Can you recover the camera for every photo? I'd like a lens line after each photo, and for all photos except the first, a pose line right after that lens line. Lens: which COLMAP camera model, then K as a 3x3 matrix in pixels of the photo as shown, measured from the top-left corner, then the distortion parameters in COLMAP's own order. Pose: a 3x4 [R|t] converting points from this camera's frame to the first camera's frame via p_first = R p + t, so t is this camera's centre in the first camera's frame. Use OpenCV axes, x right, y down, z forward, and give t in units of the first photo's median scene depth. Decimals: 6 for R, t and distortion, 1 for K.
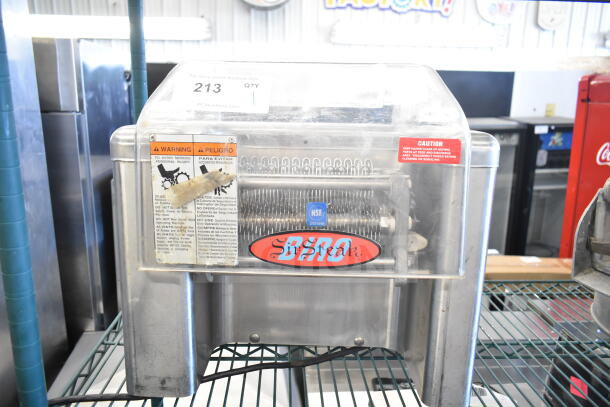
lens RADIAL K [[470.2, 0, 293.2], [0, 470.2, 203.5], [0, 0, 1]] dist [-0.009059, 0.000440]
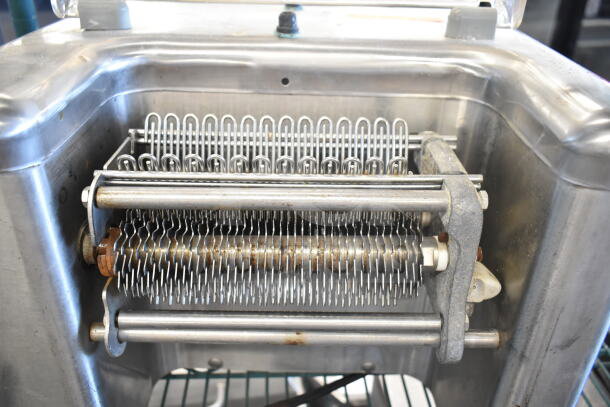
lens RADIAL K [[541.4, 0, 305.0], [0, 541.4, 203.5], [0, 0, 1]] dist [-0.139752, 0.003537]
pose [[0.999546, -0.006788, 0.029351, 0.032455], [-0.002375, 0.953492, 0.301408, -0.198756], [-0.030032, -0.301341, 0.953044, 0.423612]]
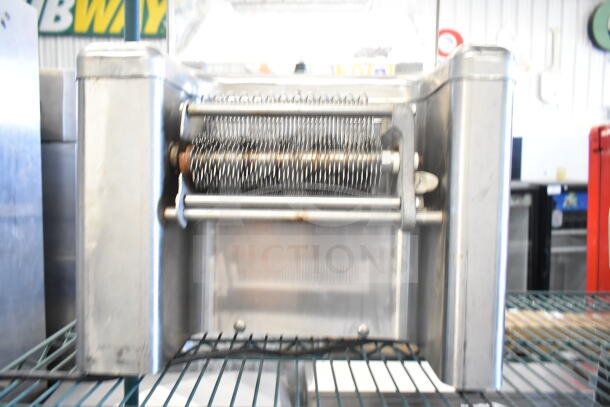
lens RADIAL K [[470.2, 0, 293.2], [0, 470.2, 203.5], [0, 0, 1]] dist [-0.009059, 0.000440]
pose [[0.999713, 0.003272, -0.023753, 0.042285], [-0.007388, 0.984482, -0.175333, 0.264572], [0.022810, 0.175458, 0.984223, 0.158379]]
